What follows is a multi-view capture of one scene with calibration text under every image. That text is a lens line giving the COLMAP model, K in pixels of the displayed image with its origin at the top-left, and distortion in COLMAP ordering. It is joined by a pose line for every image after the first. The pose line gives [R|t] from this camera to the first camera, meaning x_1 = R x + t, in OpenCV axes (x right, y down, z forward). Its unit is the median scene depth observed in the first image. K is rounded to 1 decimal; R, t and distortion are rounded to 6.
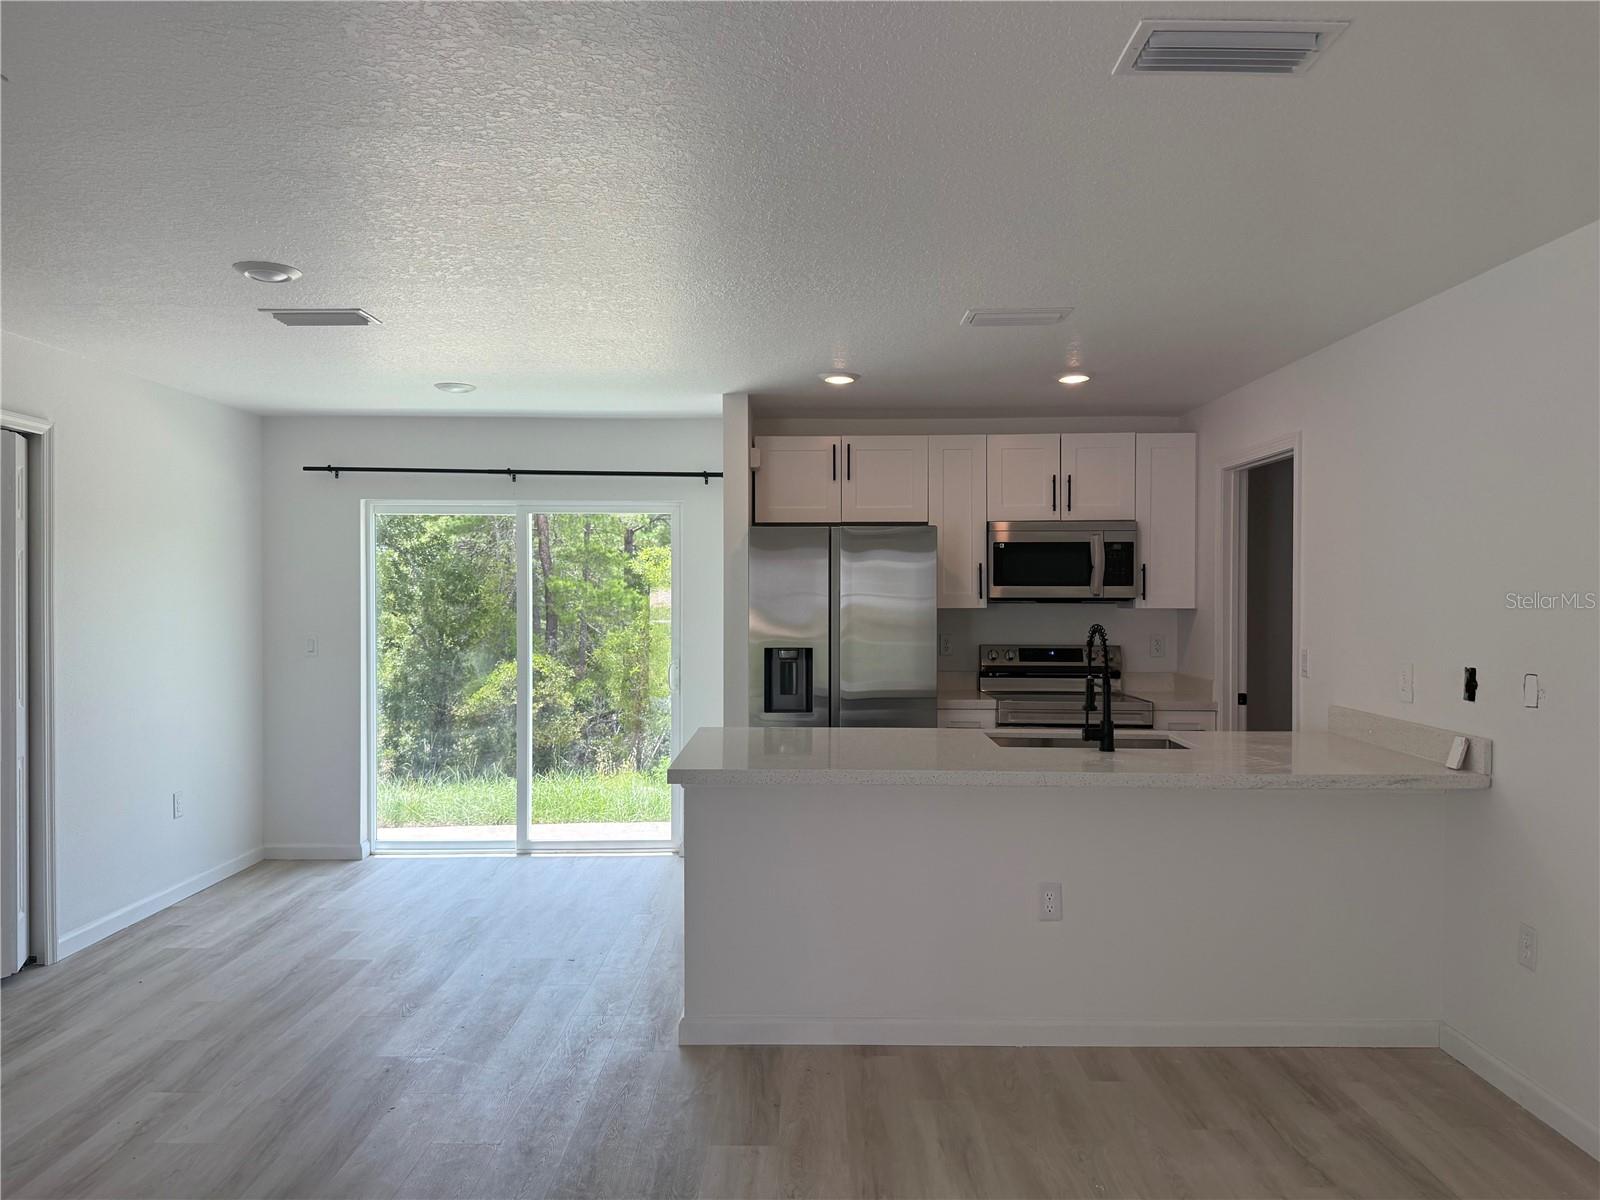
lens RADIAL K [[1134.2, 0, 804.6], [0, 1134.2, 584.1], [0, 0, 1]] dist [0.049479, -0.059320]
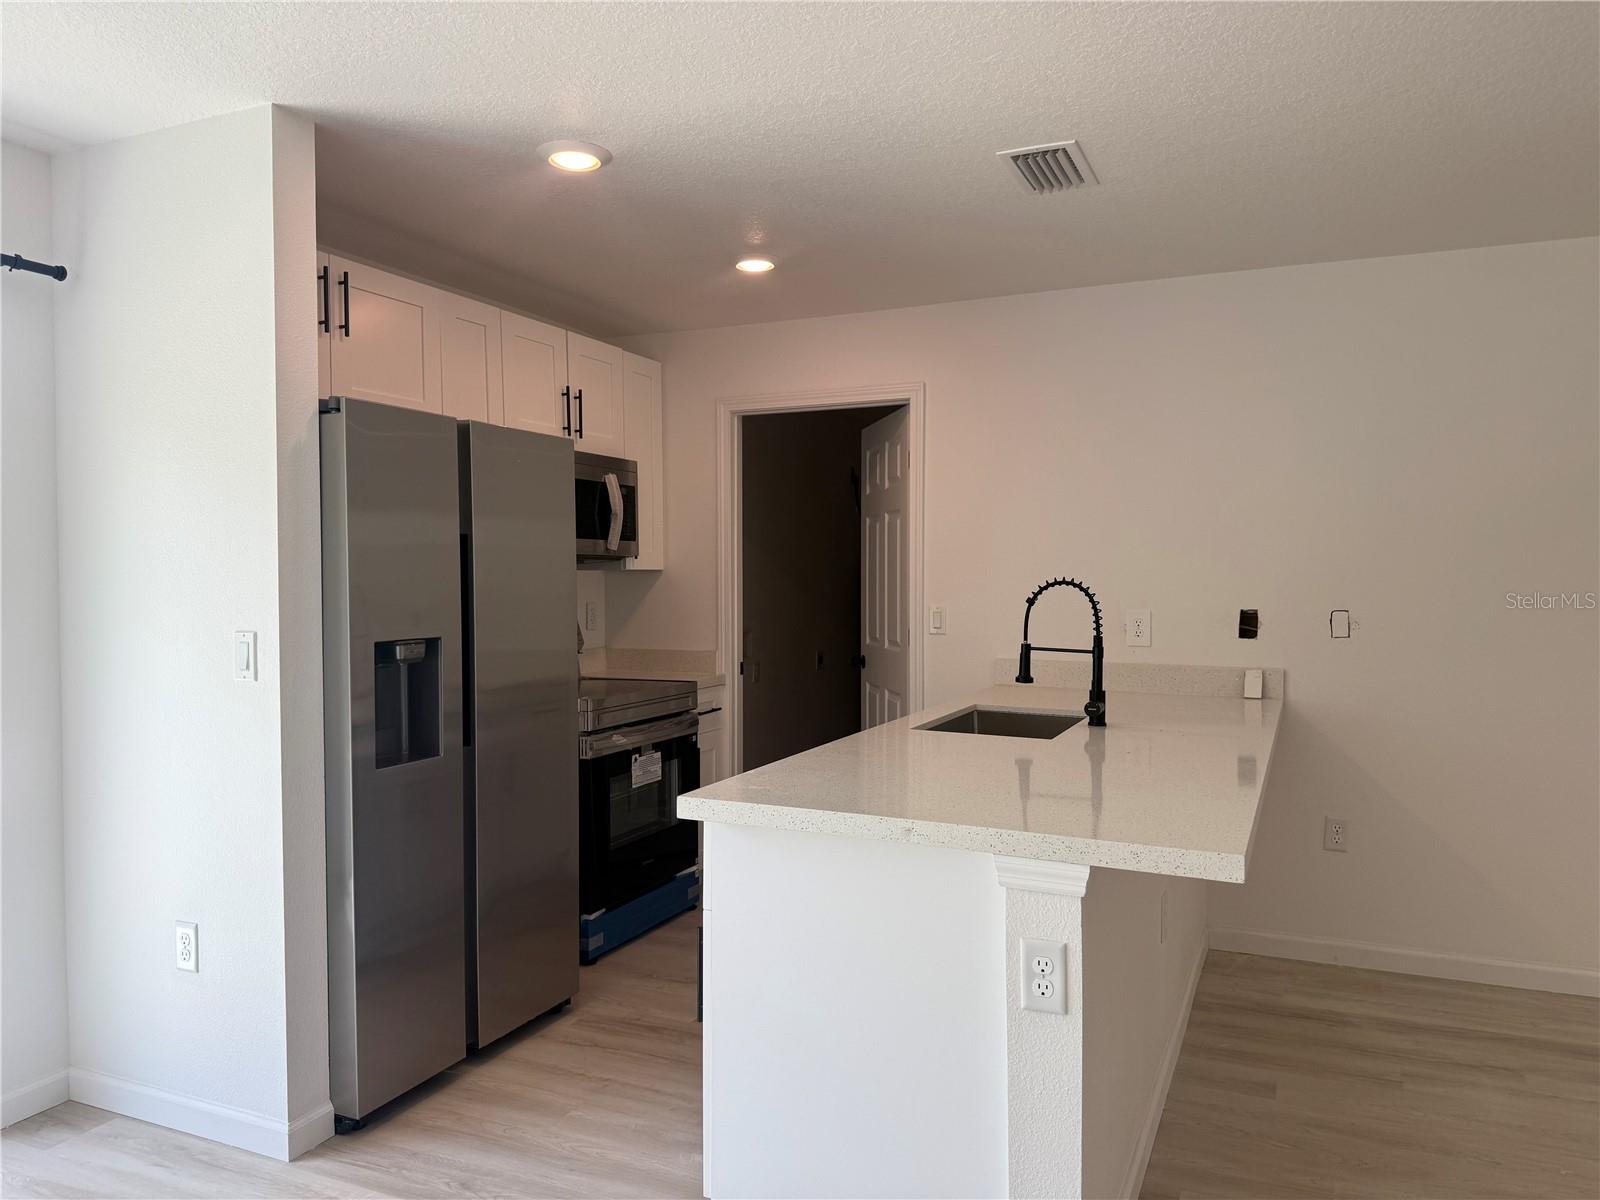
lens RADIAL K [[1134.2, 0, 795.5], [0, 1134.2, 598.8], [0, 0, 1]] dist [0.049479, -0.059320]
pose [[0.408792, -0.020837, 0.912390, -0.425794], [-0.005708, 0.999661, 0.025388, 0.022935], [-0.912610, -0.015586, 0.408534, 0.617092]]
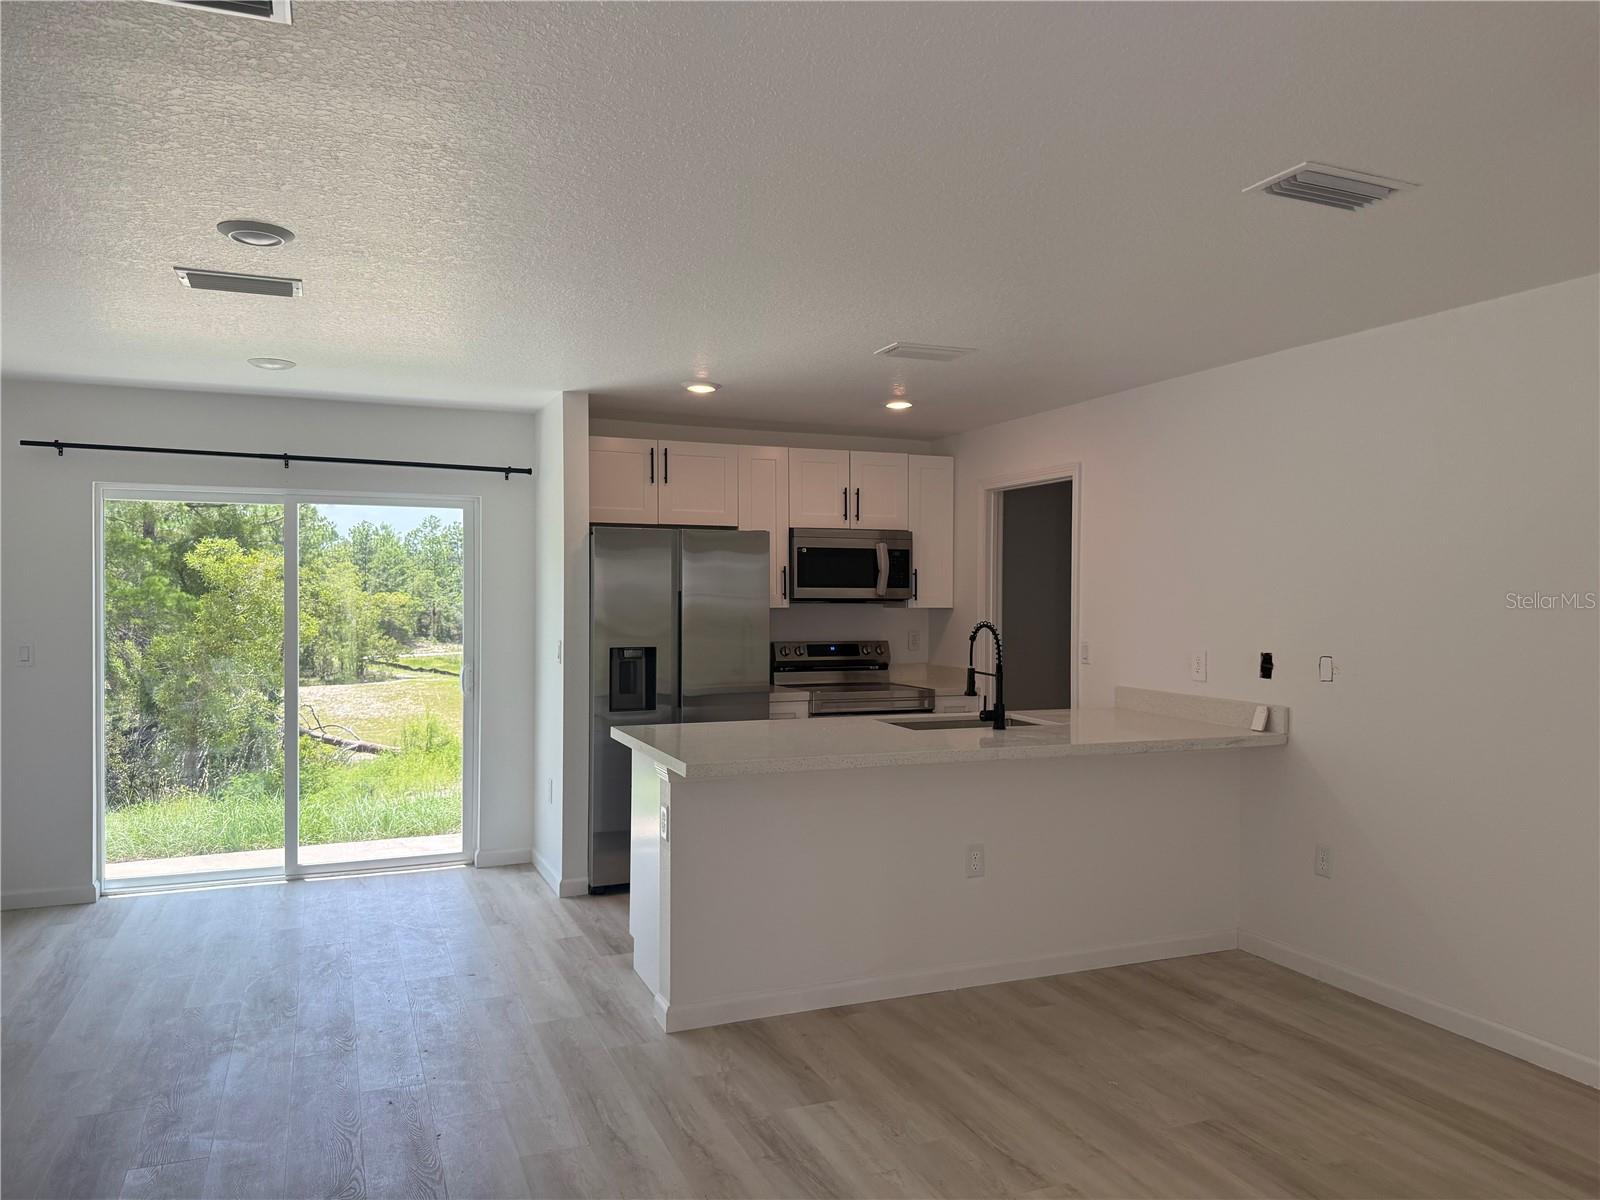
lens RADIAL K [[1134.2, 0, 807.8], [0, 1134.2, 580.3], [0, 0, 1]] dist [0.049479, -0.059320]
pose [[0.921001, 0.008507, 0.389468, -0.266230], [-0.007157, 0.999962, -0.004917, 0.000304], [-0.389495, 0.001741, 0.921027, 0.002444]]
